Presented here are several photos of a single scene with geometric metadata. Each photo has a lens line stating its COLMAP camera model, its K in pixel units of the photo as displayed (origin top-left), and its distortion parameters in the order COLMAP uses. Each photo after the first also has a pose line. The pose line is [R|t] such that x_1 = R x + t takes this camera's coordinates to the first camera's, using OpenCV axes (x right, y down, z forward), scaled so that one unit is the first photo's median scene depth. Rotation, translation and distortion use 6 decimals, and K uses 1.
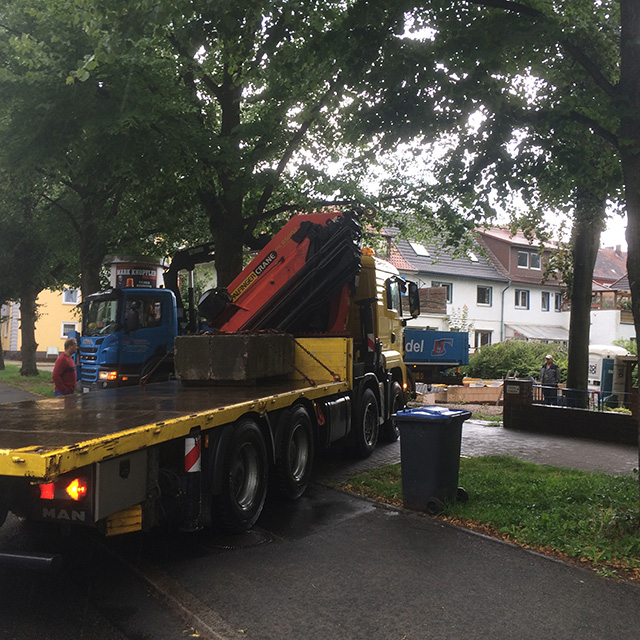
lens RADIAL K [[706.9, 0, 319.3], [0, 706.9, 302.4], [0, 0, 1]] dist [0.107567, -0.103365]
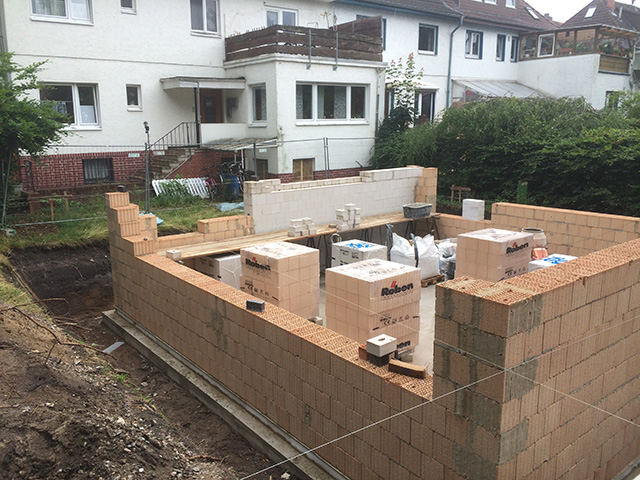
lens RADIAL K [[549.7, 0, 320.0], [0, 549.7, 240.0], [0, 0, 1]] dist [0.005713, -0.006634]
pose [[0.993443, -0.065712, 0.093558, 0.058535], [0.037107, 0.959343, 0.279792, 0.025125], [-0.108140, -0.274486, 0.955491, 0.420552]]
